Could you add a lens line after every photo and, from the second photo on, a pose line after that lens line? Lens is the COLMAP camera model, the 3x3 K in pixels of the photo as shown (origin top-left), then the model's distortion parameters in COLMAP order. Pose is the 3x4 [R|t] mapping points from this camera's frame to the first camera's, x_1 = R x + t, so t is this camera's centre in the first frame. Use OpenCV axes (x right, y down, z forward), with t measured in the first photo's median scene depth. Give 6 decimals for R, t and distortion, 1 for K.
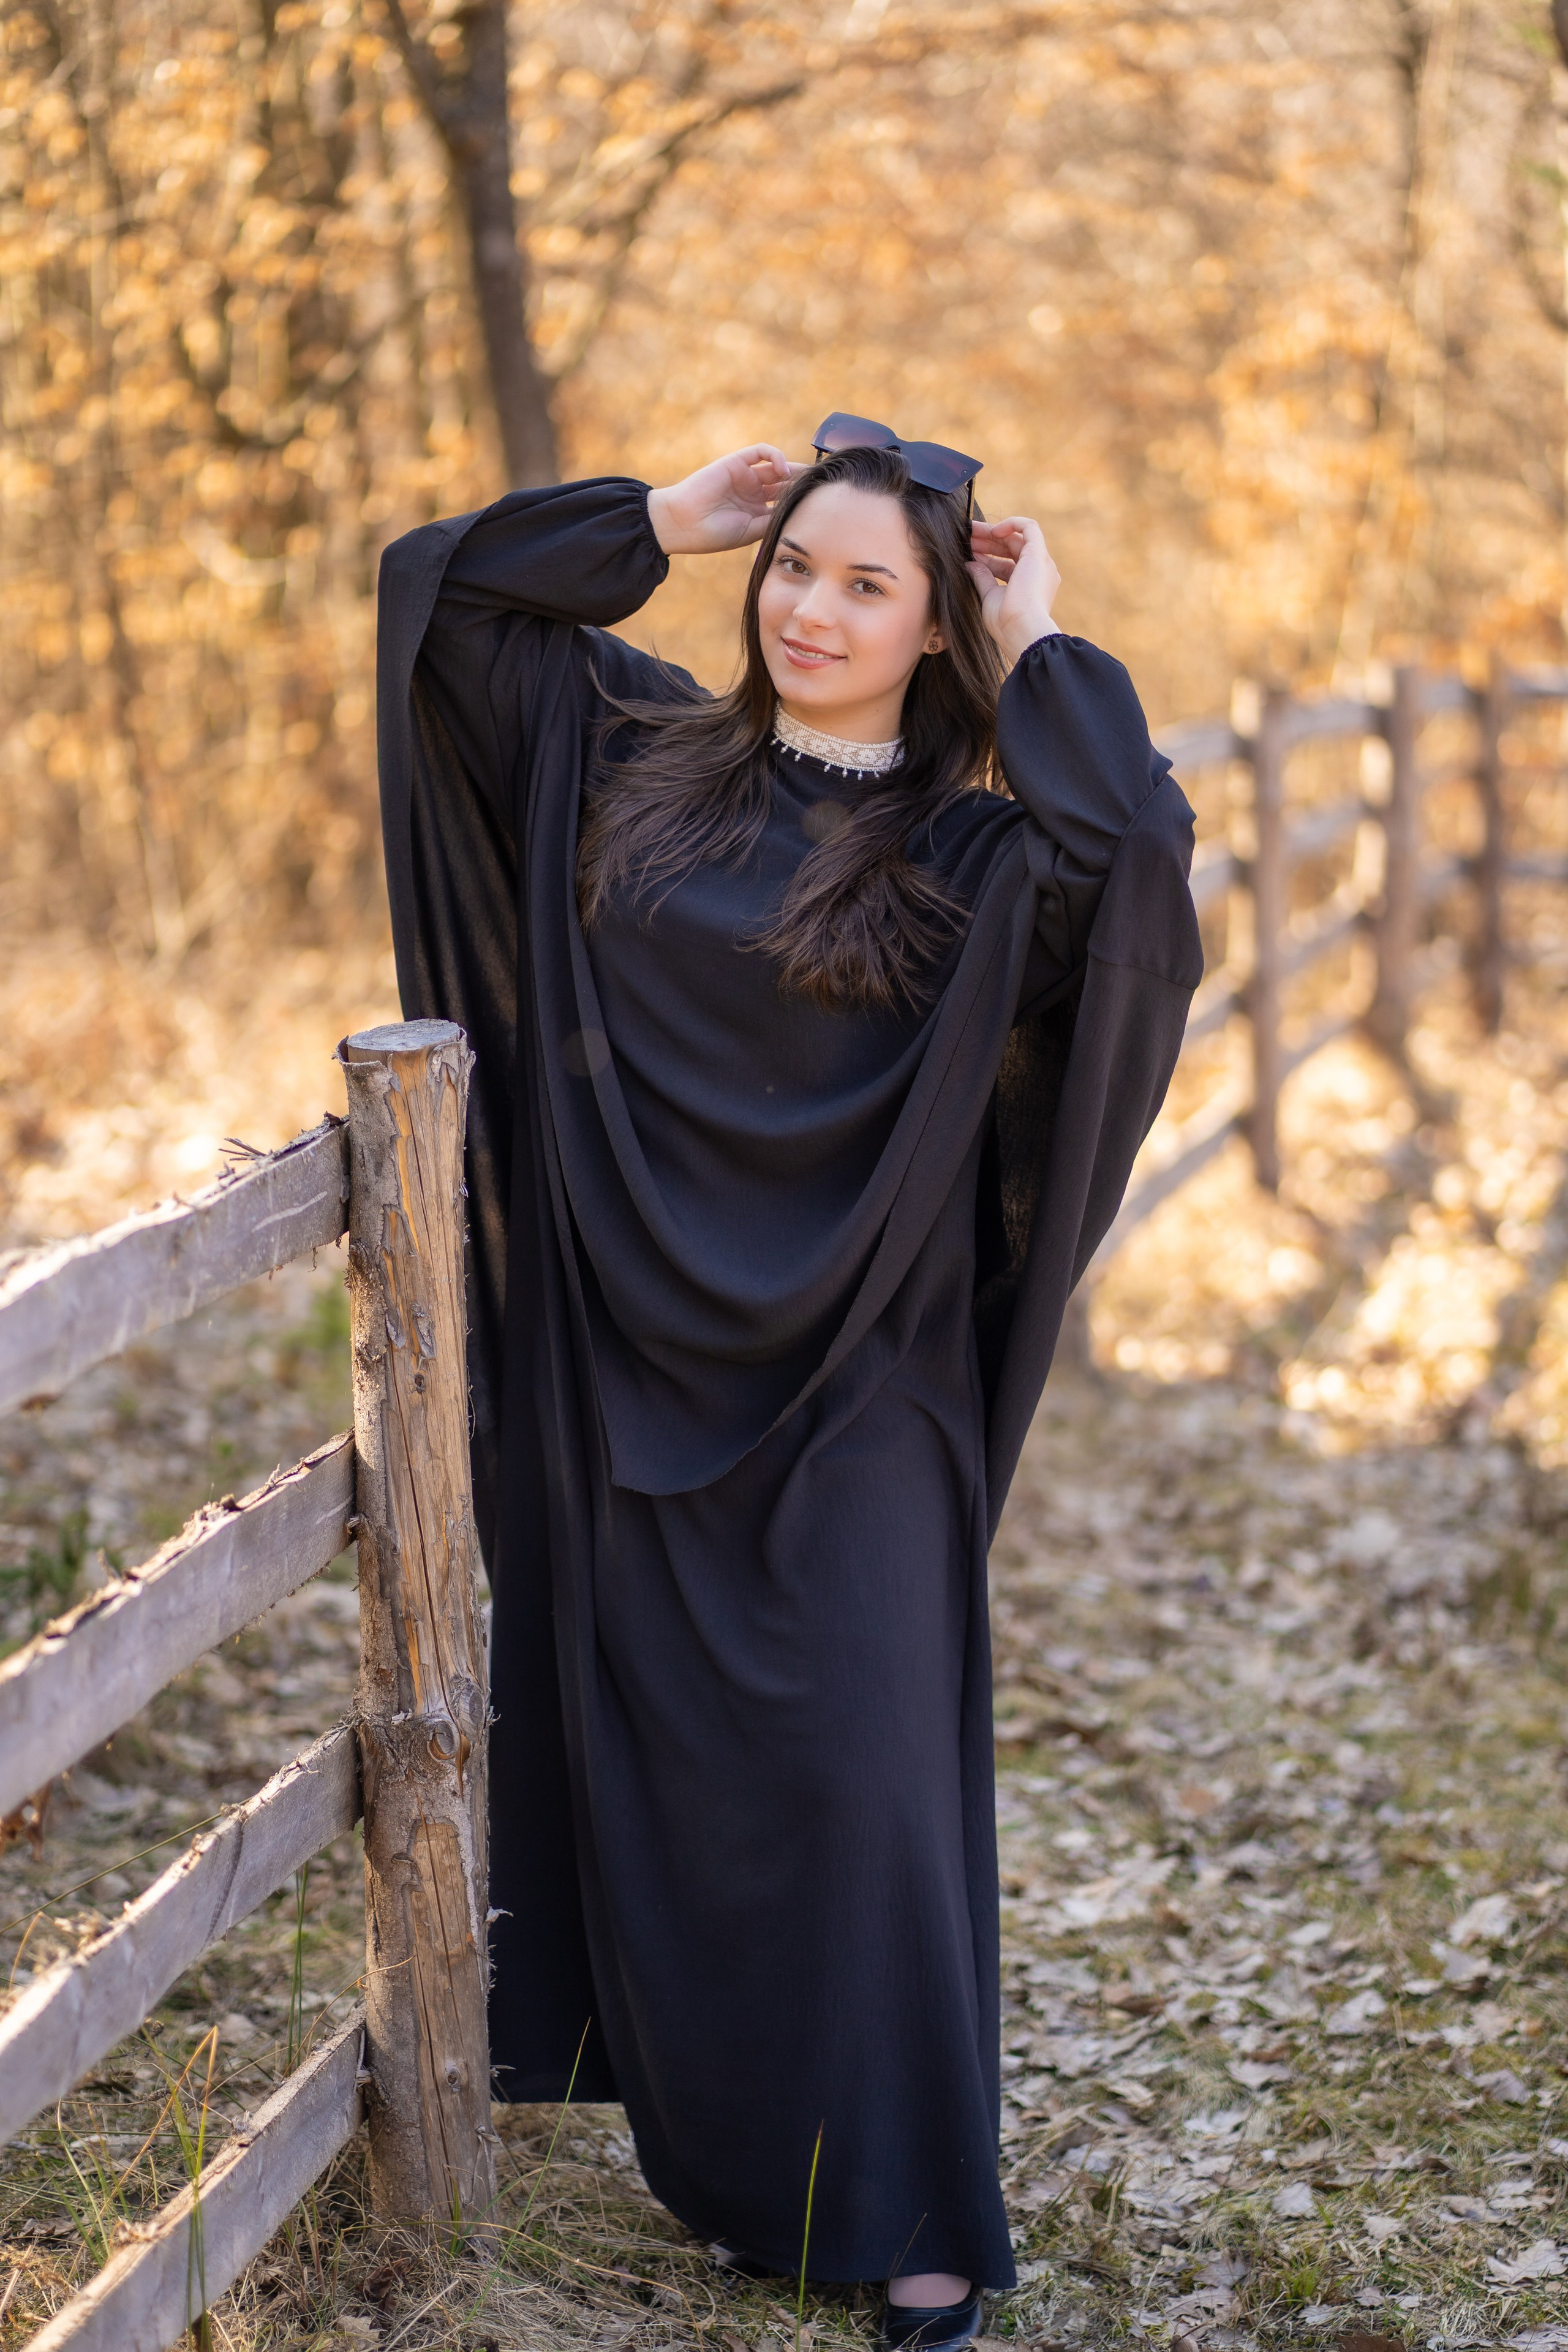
lens RADIAL K [[5986.7, 0, 966.8], [0, 5986.7, 1177.8], [0, 0, 1]] dist [0.000092, -0.942626]
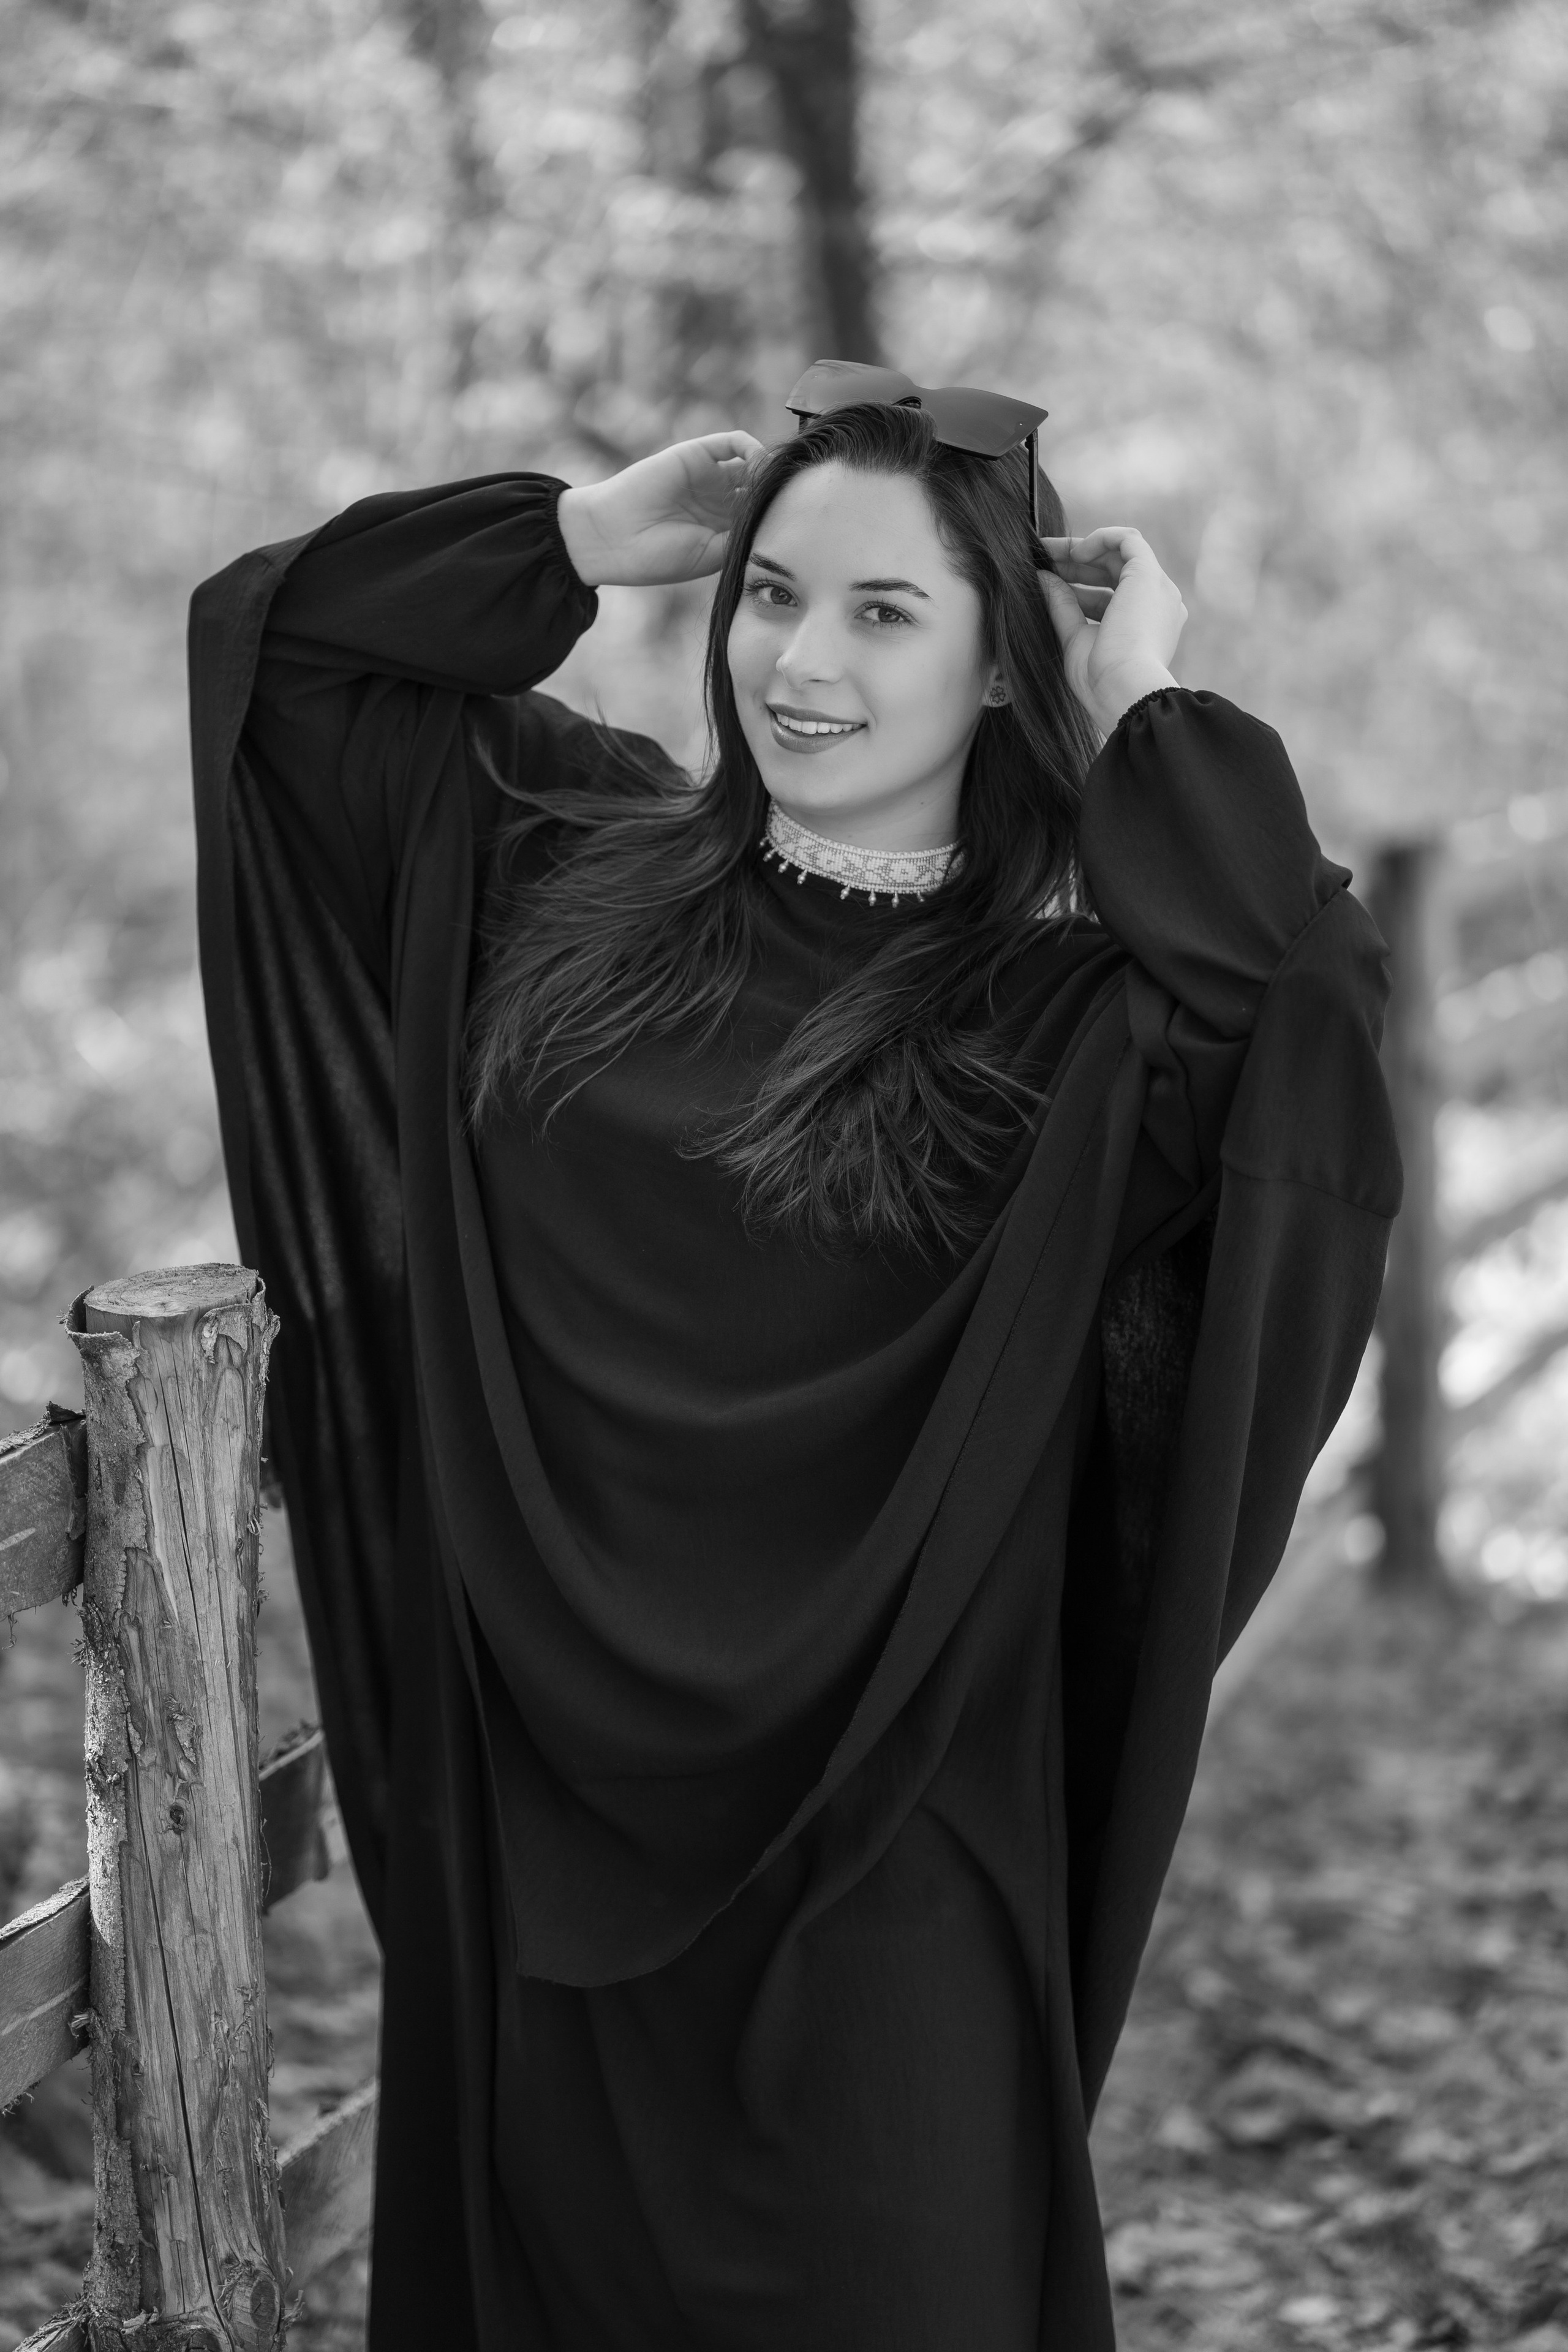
lens RADIAL K [[5887.3, 0, 784.0], [0, 5887.3, 1176.0], [0, 0, 1]] dist [0.044995, -1.969230]
pose [[0.991972, 0.026862, -0.123568, 0.052707], [-0.026792, 0.999639, 0.002234, -0.039490], [0.123584, 0.001095, 0.992334, 0.365219]]
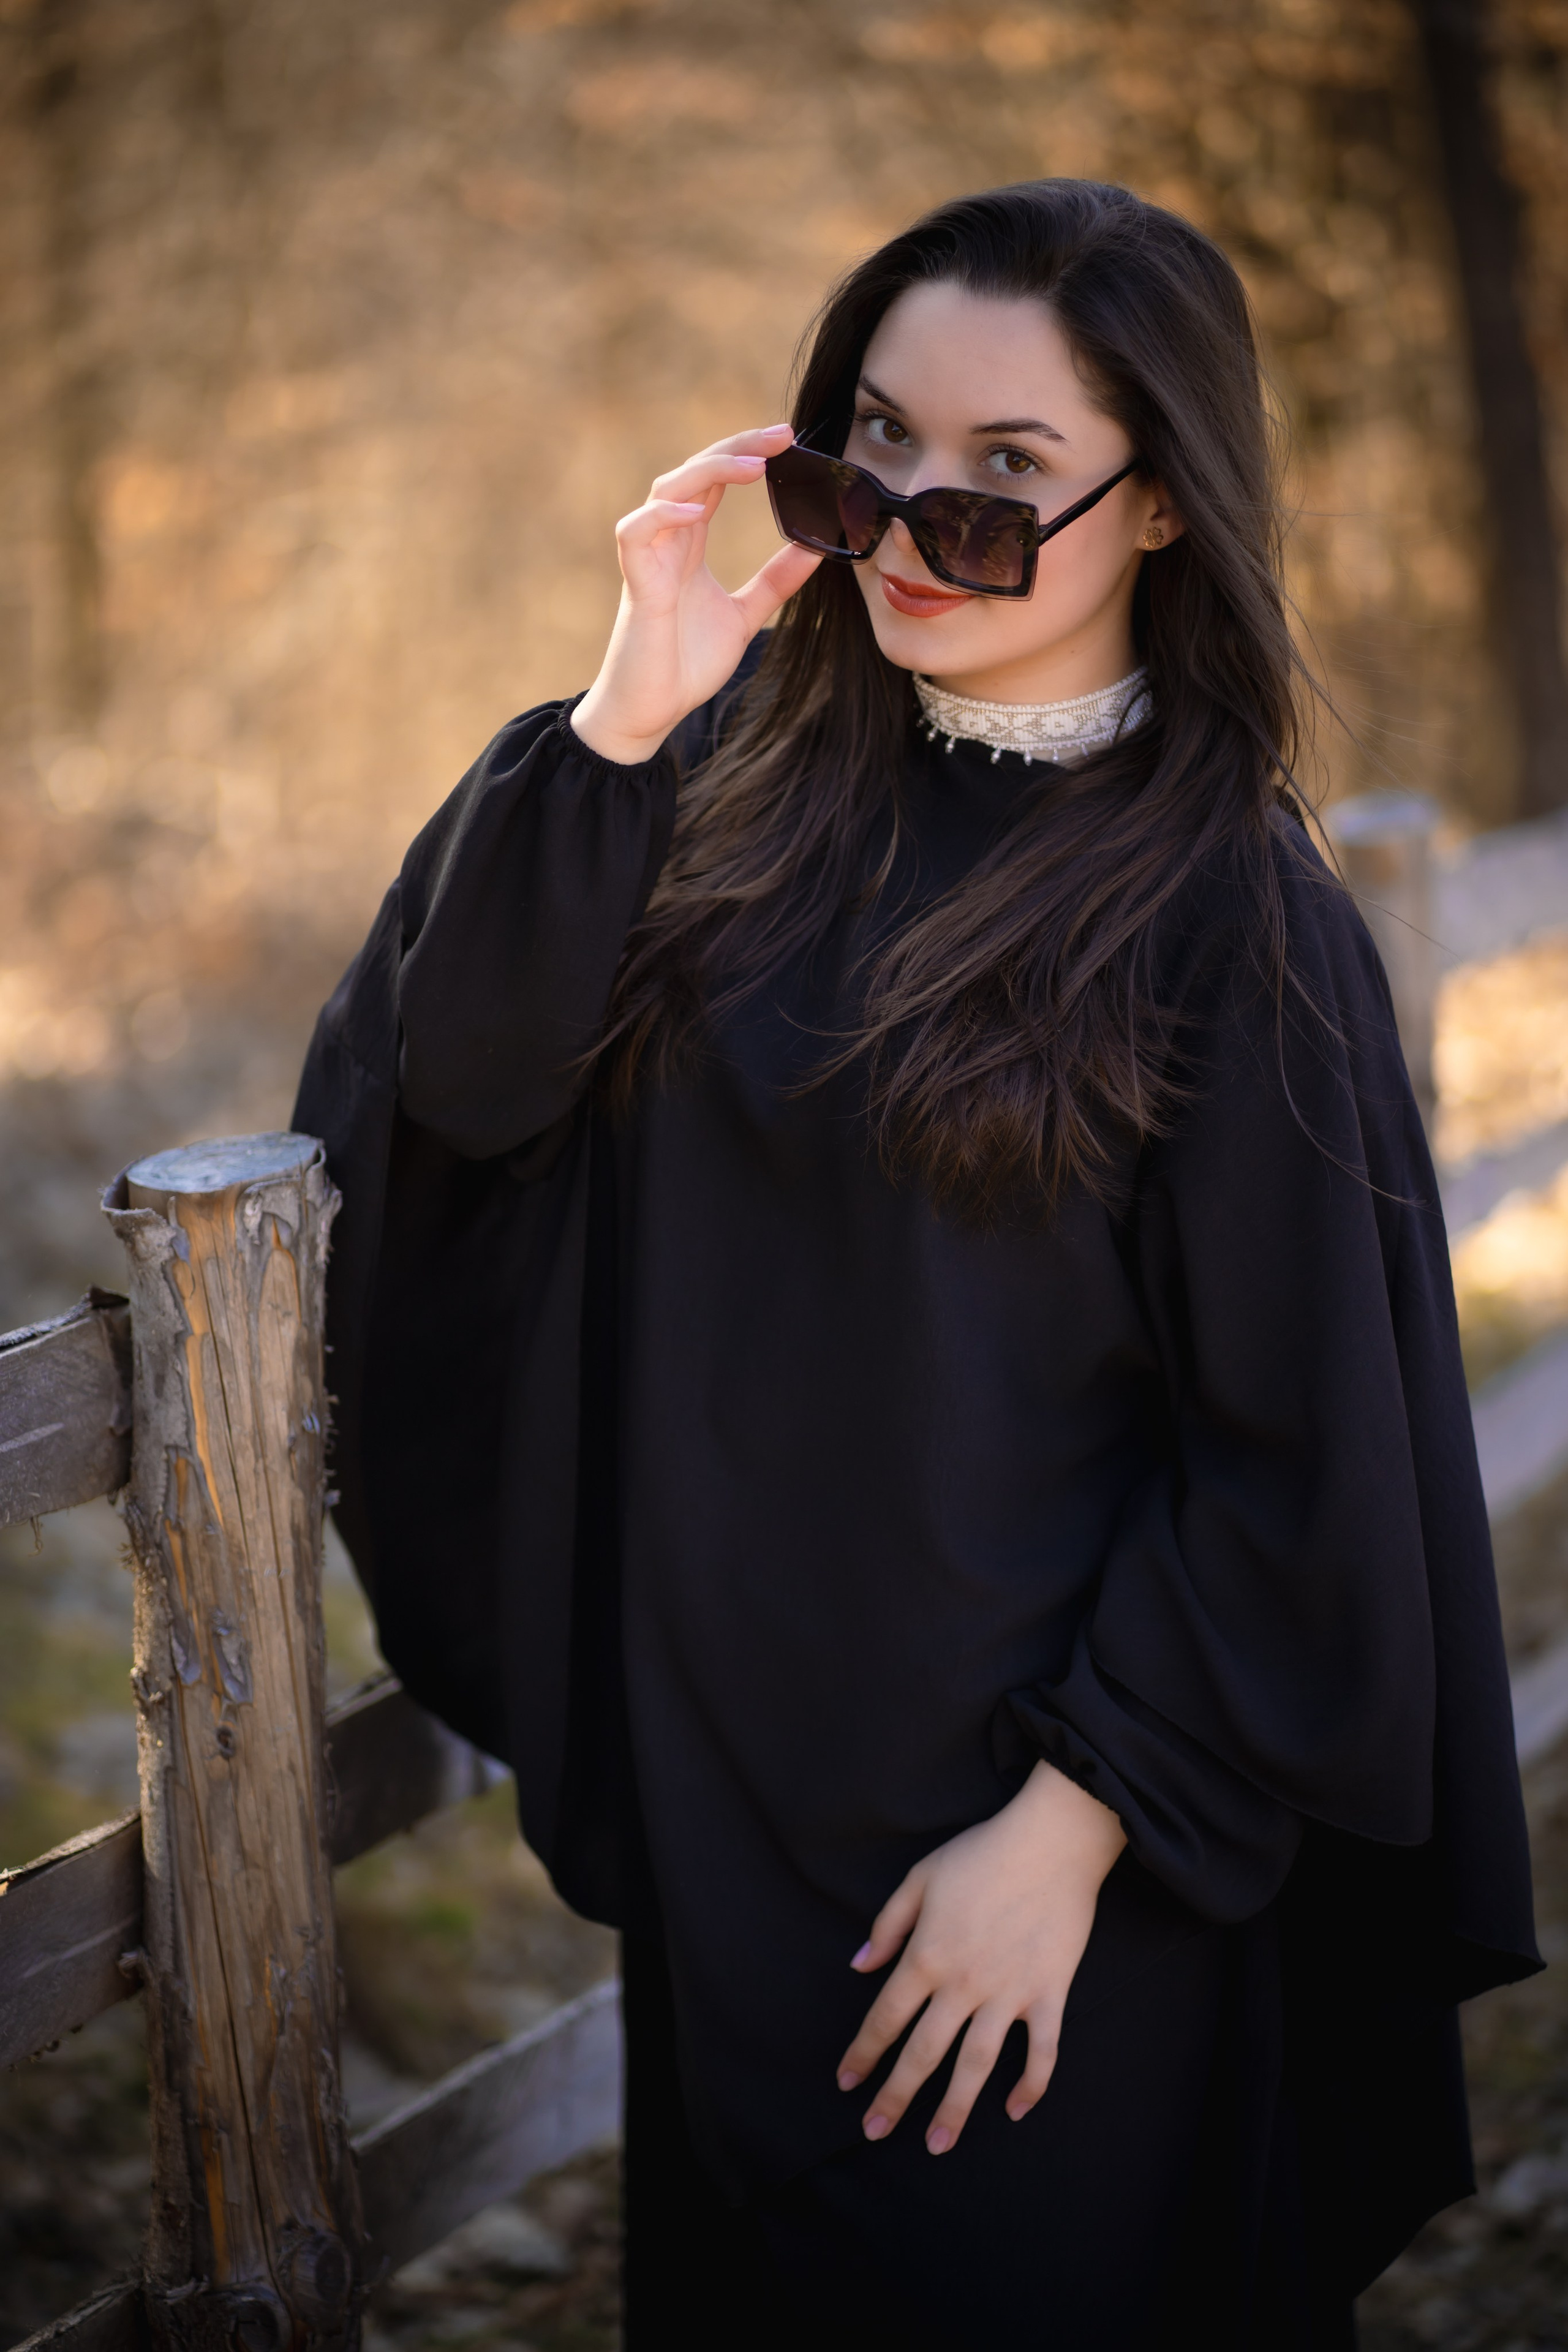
lens RADIAL K [[5891.9, 0, 752.8], [0, 5891.9, 1171.2], [0, 0, 1]] dist [0.013274, -1.291341]
pose [[0.964553, 0.036972, -0.261288, 0.111190], [-0.028501, 0.998940, 0.036137, -0.045569], [0.262347, -0.027409, 0.964584, 0.445849]]
